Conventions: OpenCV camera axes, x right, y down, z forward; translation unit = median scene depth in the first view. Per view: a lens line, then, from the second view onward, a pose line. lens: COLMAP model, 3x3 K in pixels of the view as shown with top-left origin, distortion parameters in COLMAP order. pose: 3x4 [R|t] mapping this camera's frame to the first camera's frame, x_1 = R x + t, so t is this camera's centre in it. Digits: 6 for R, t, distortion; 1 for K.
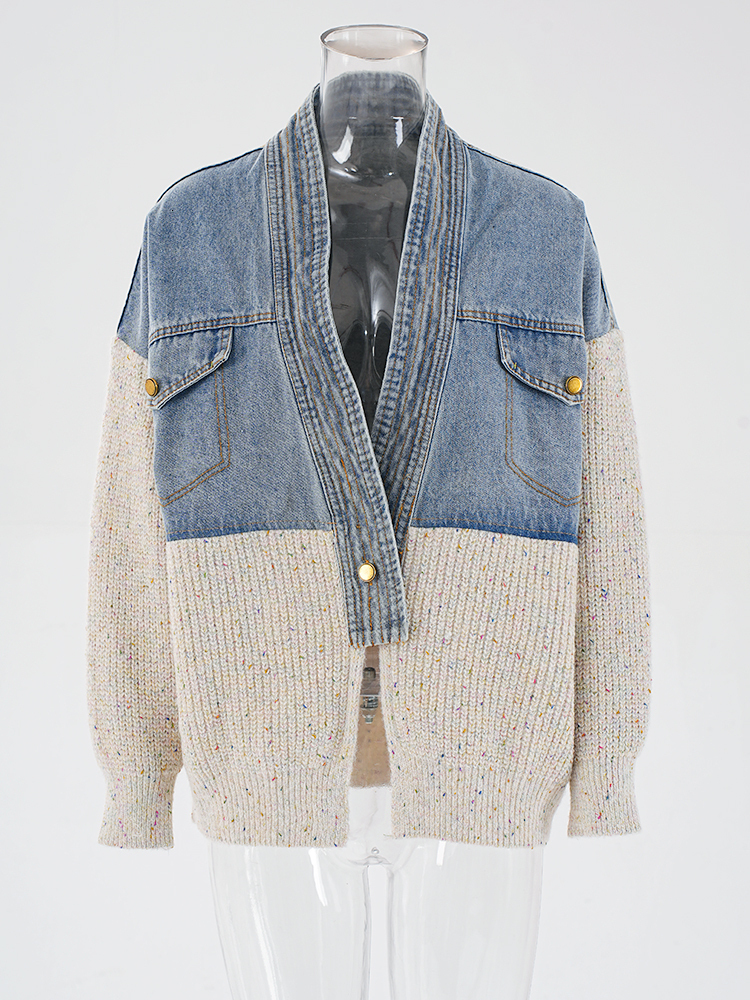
lens RADIAL K [[2226.0, 0, 364.4], [0, 2226.0, 505.1], [0, 0, 1]] dist [0.586840, 0.000000]
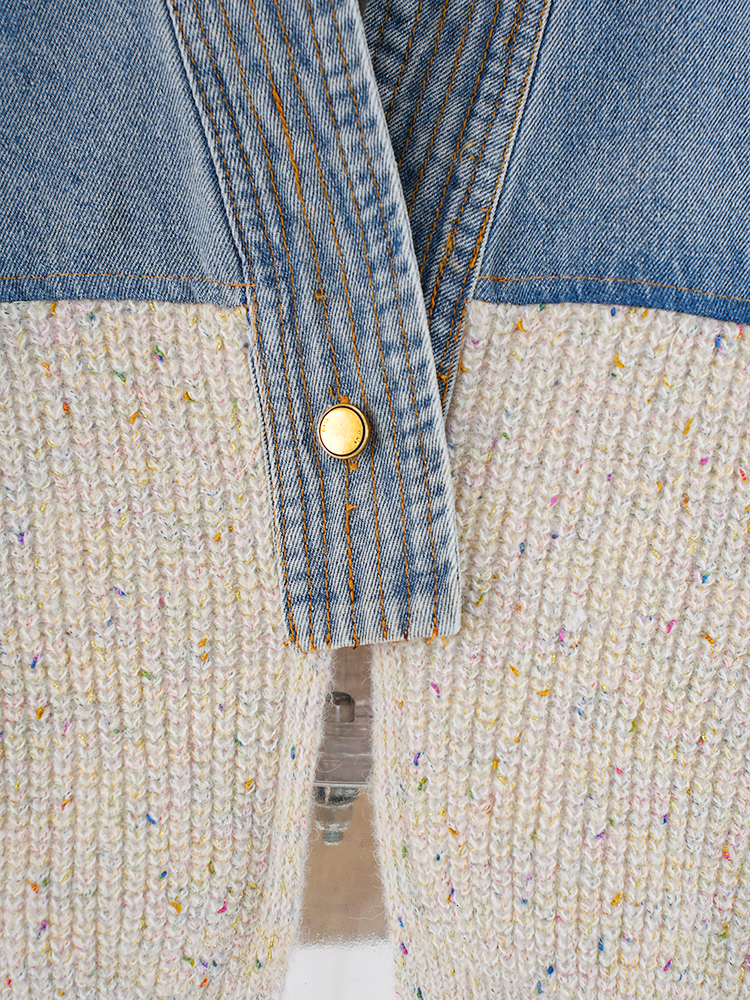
lens RADIAL K [[2226.0, 0, 375.4], [0, 2226.0, 498.6], [0, 0, 1]] dist [0.586840, 0.000000]
pose [[0.999107, 0.021721, 0.036250, -0.006042], [-0.023376, 0.998674, 0.045877, 0.024595], [-0.035205, -0.046684, 0.998289, 0.657221]]
